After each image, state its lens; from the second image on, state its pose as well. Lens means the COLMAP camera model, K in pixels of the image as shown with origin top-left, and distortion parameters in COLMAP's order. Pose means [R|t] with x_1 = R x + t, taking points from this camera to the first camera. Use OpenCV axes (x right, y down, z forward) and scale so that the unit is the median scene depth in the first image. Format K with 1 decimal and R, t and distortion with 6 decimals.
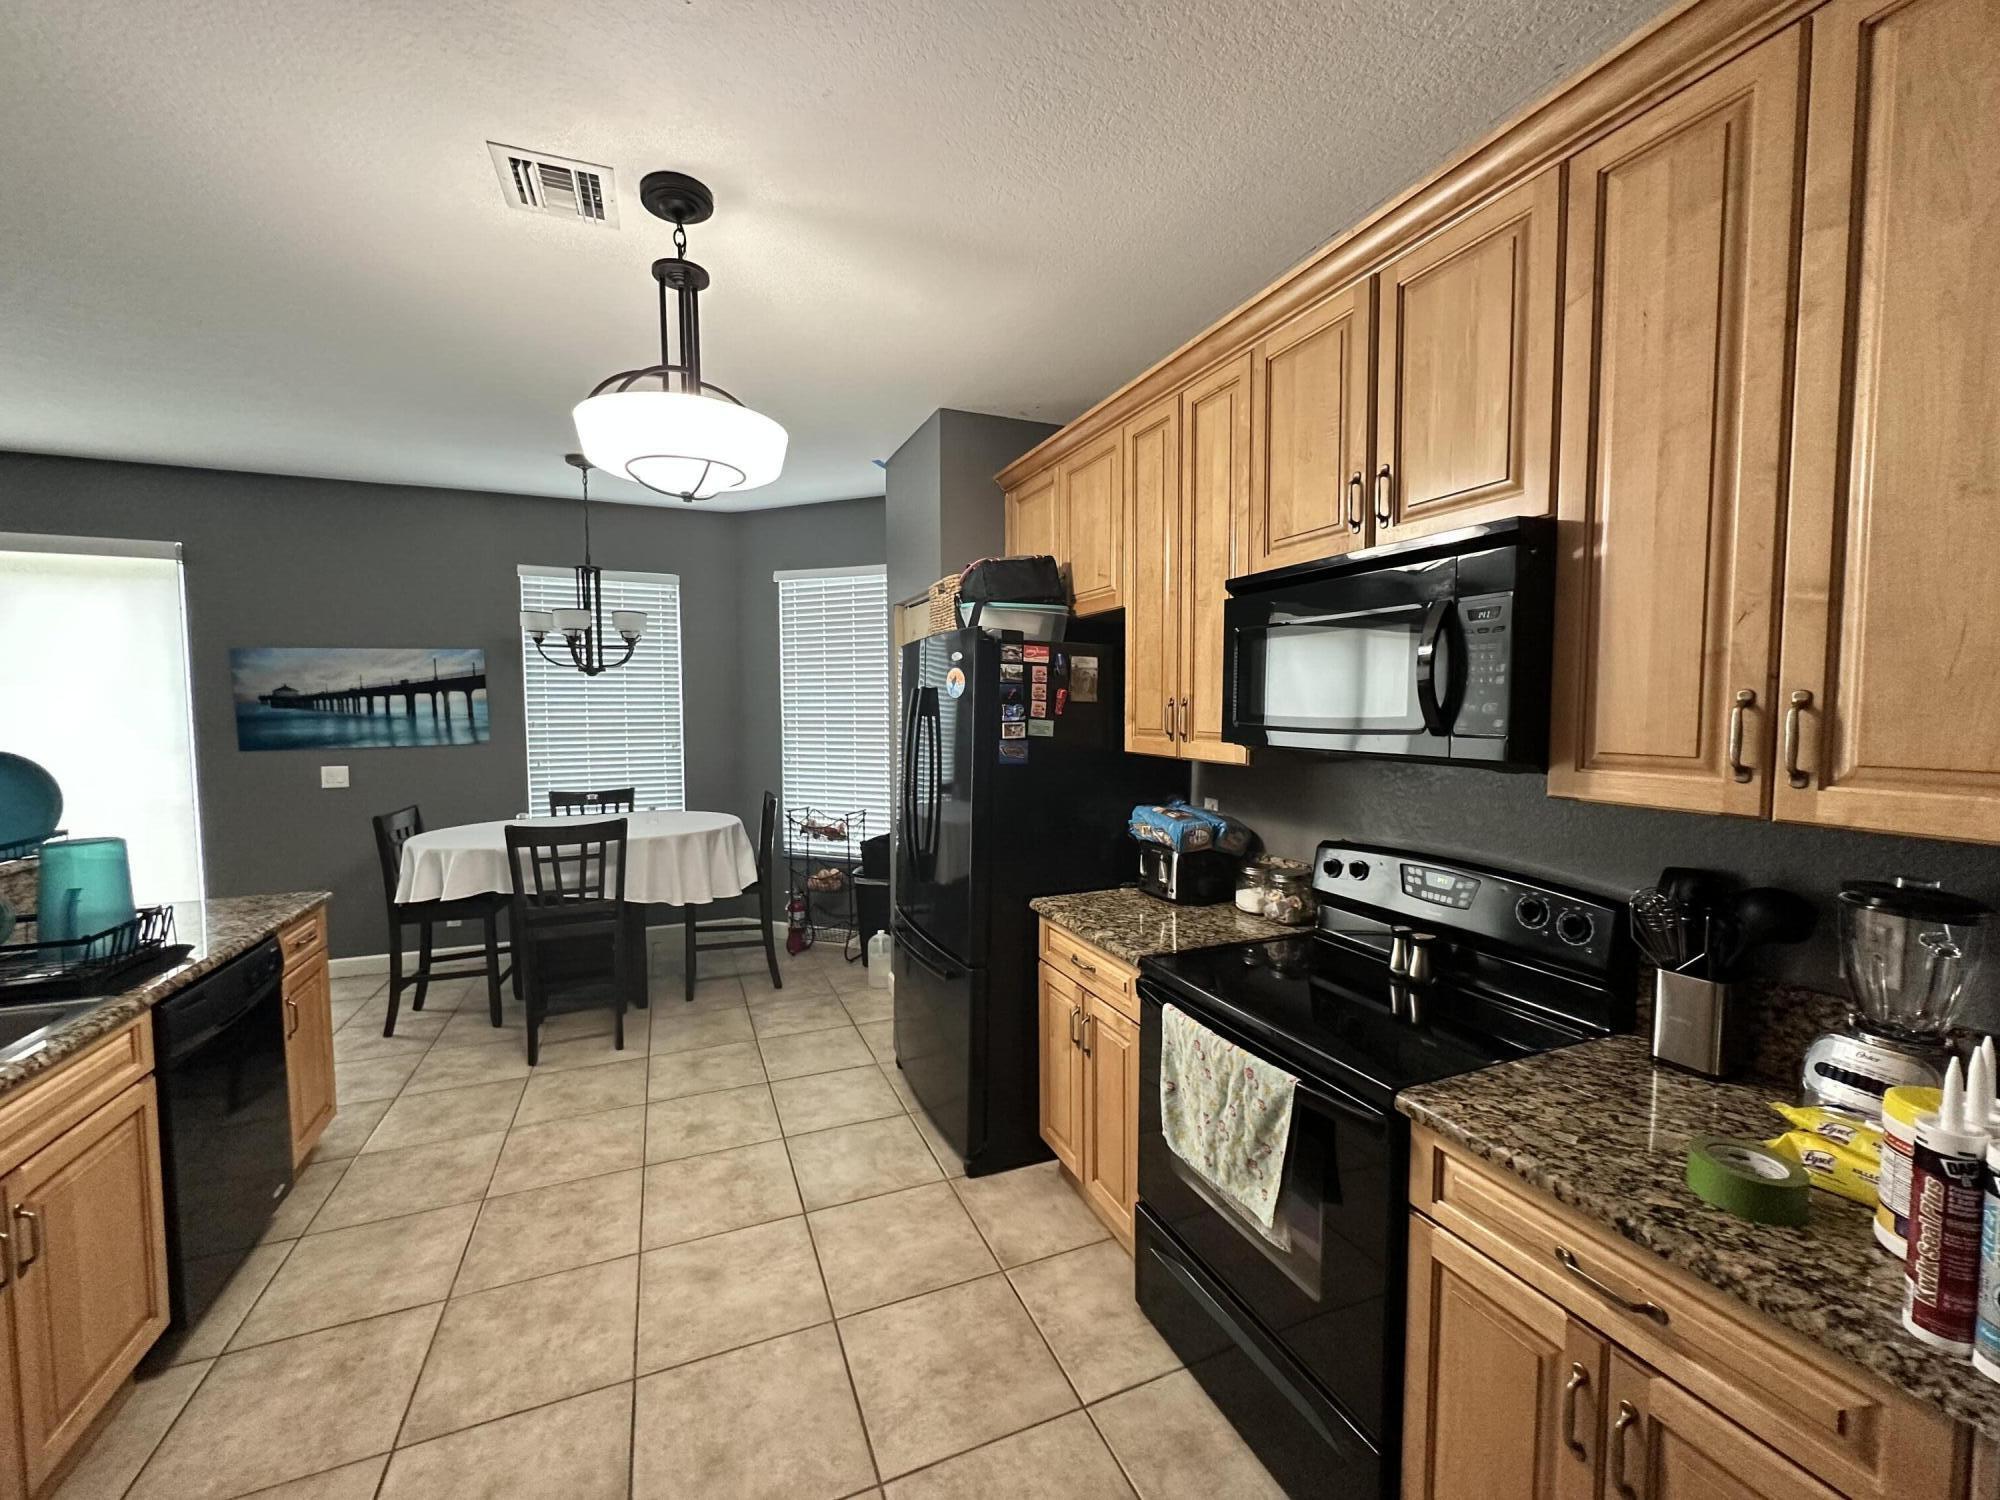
lens RADIAL K [[806.0, 0, 999.3], [0, 806.0, 751.8], [0, 0, 1]] dist [-0.002751, 0.000392]
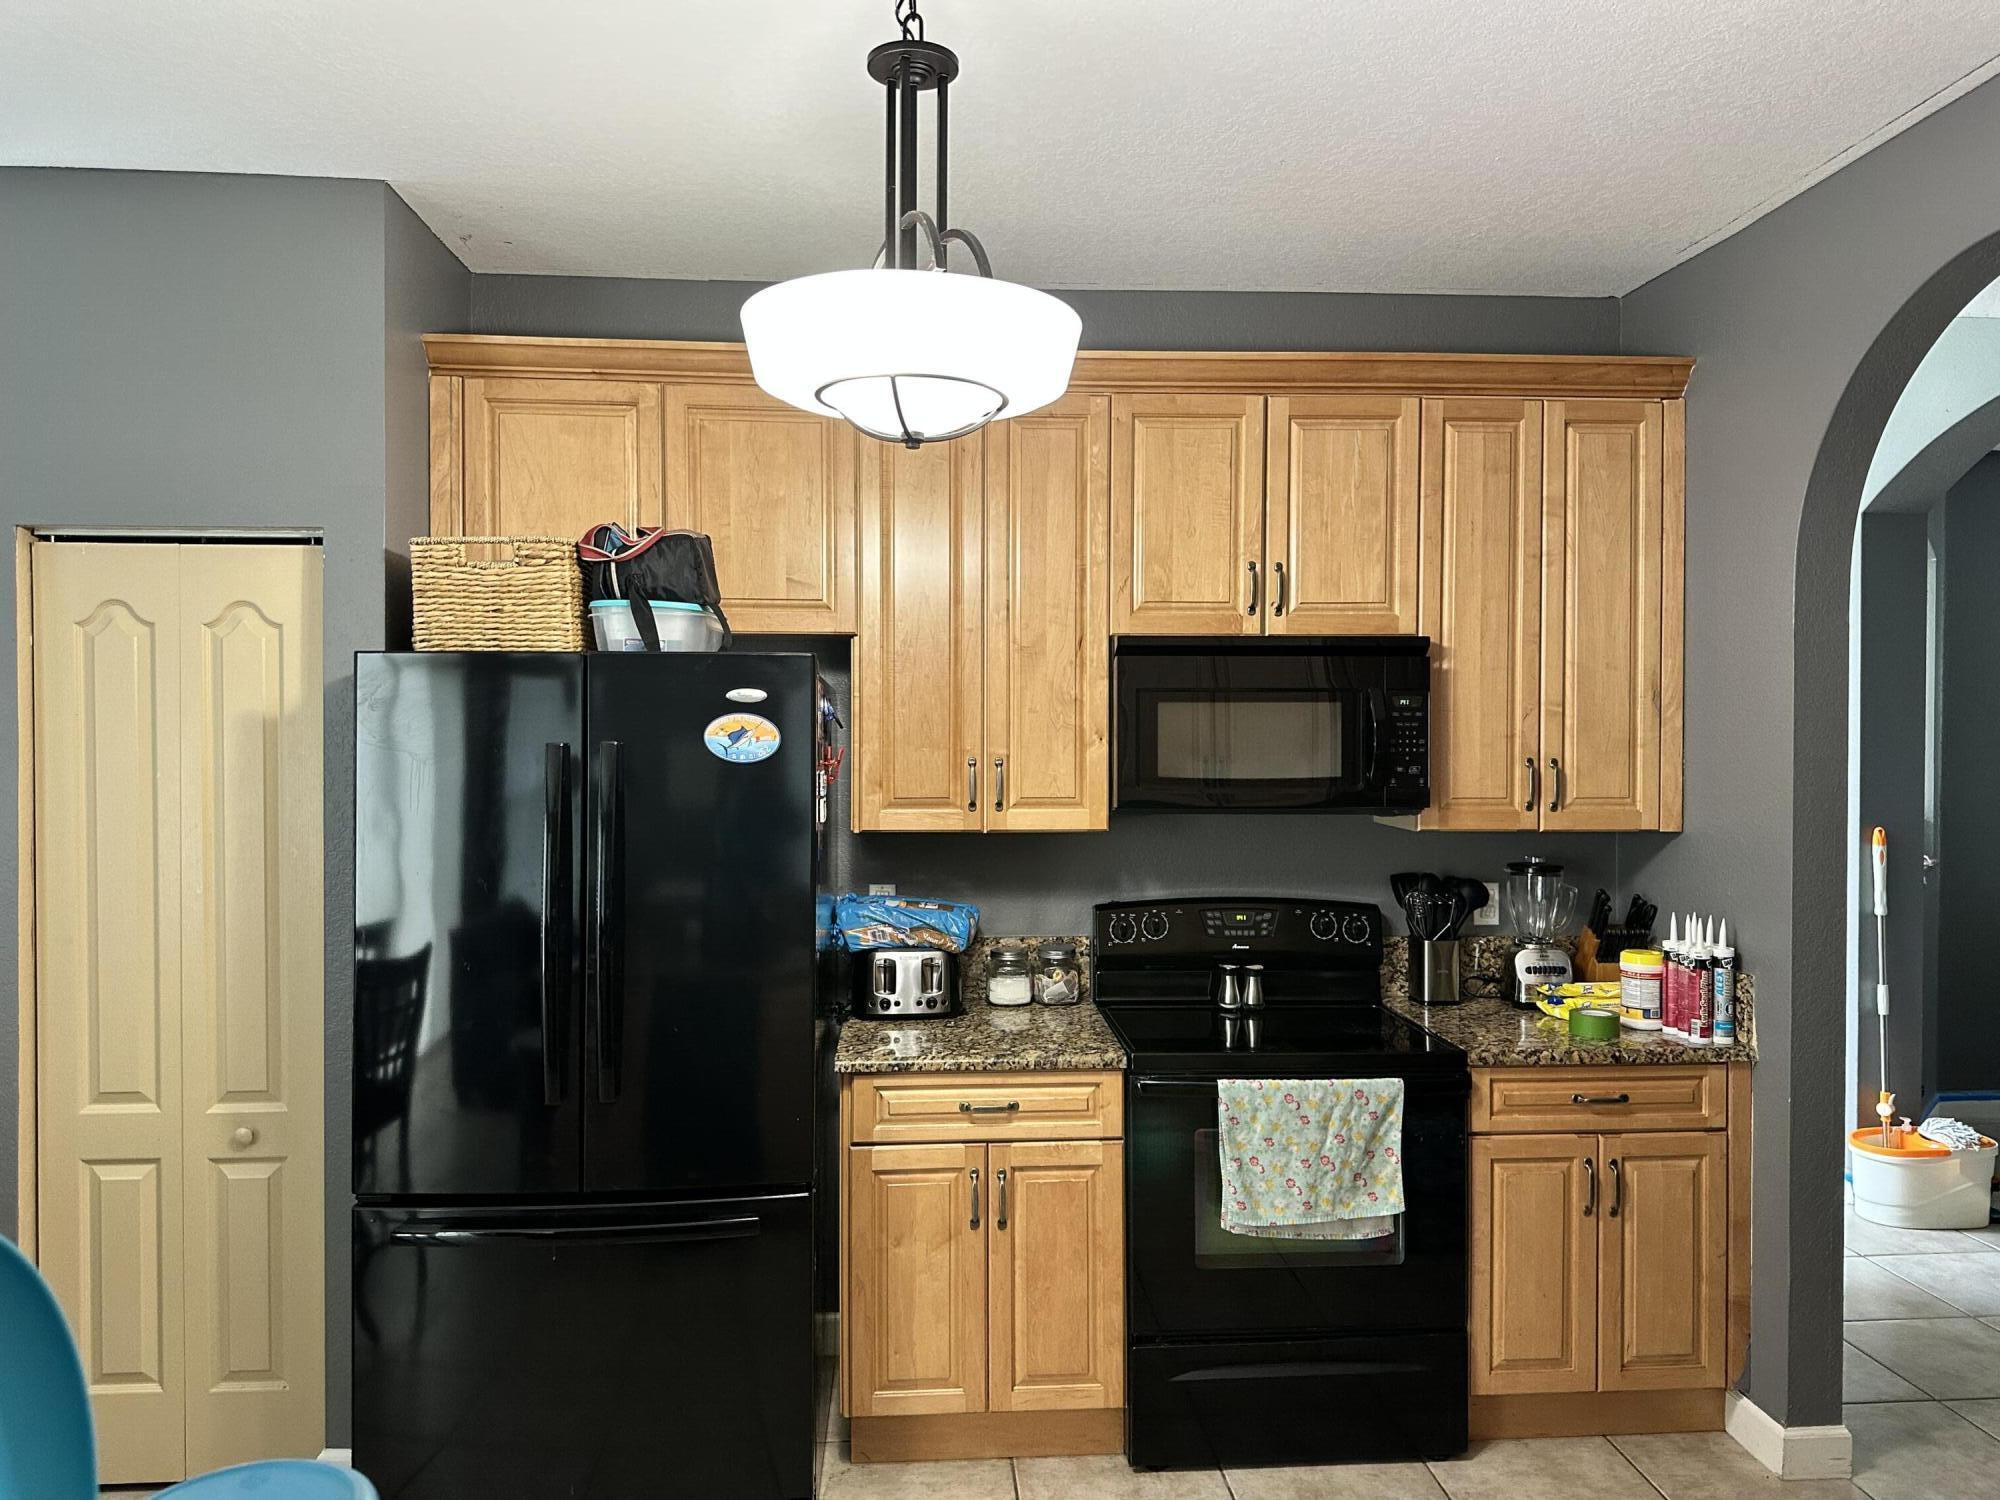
lens RADIAL K [[1380.3, 0, 1002.2], [0, 1380.3, 743.0], [0, 0, 1]] dist [0.051767, -0.024820]
pose [[0.319943, -0.013288, 0.947344, -1.087387], [0.053409, 0.998565, -0.004031, -0.074336], [-0.945930, 0.051886, 0.320194, 0.524012]]
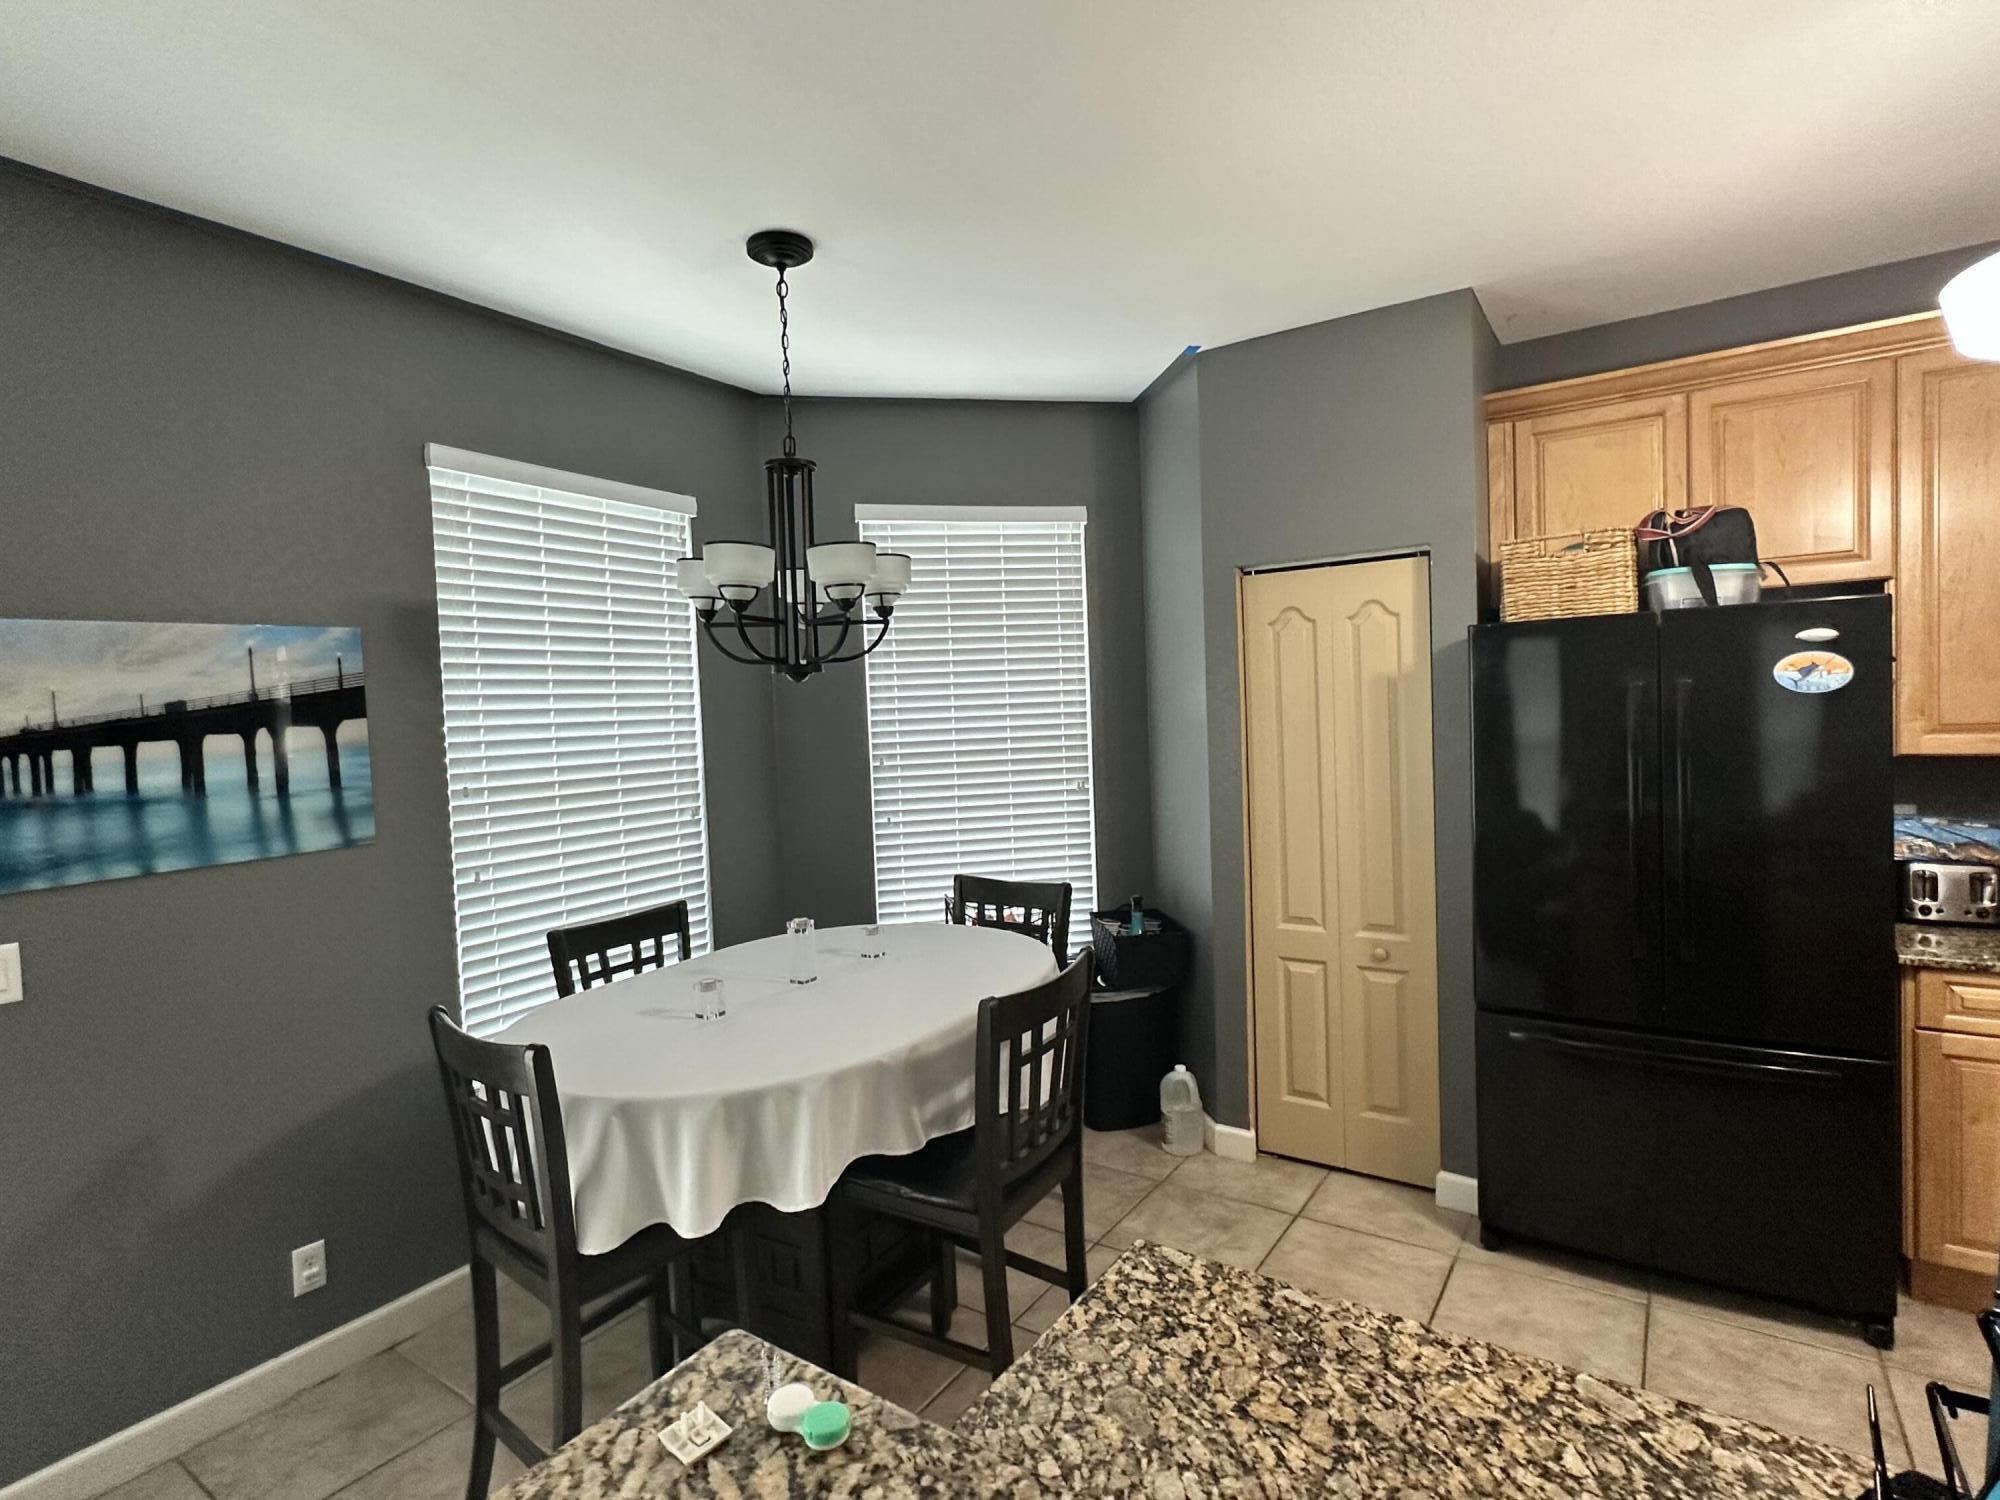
lens RADIAL K [[1004.6, 0, 995.4], [0, 1004.6, 749.9], [0, 0, 1]] dist [-0.002214, 0.000183]
pose [[0.837235, -0.052729, 0.544295, -1.288124], [0.069779, 0.997505, -0.010700, -0.062789], [-0.542373, 0.046939, 0.838825, 0.716166]]
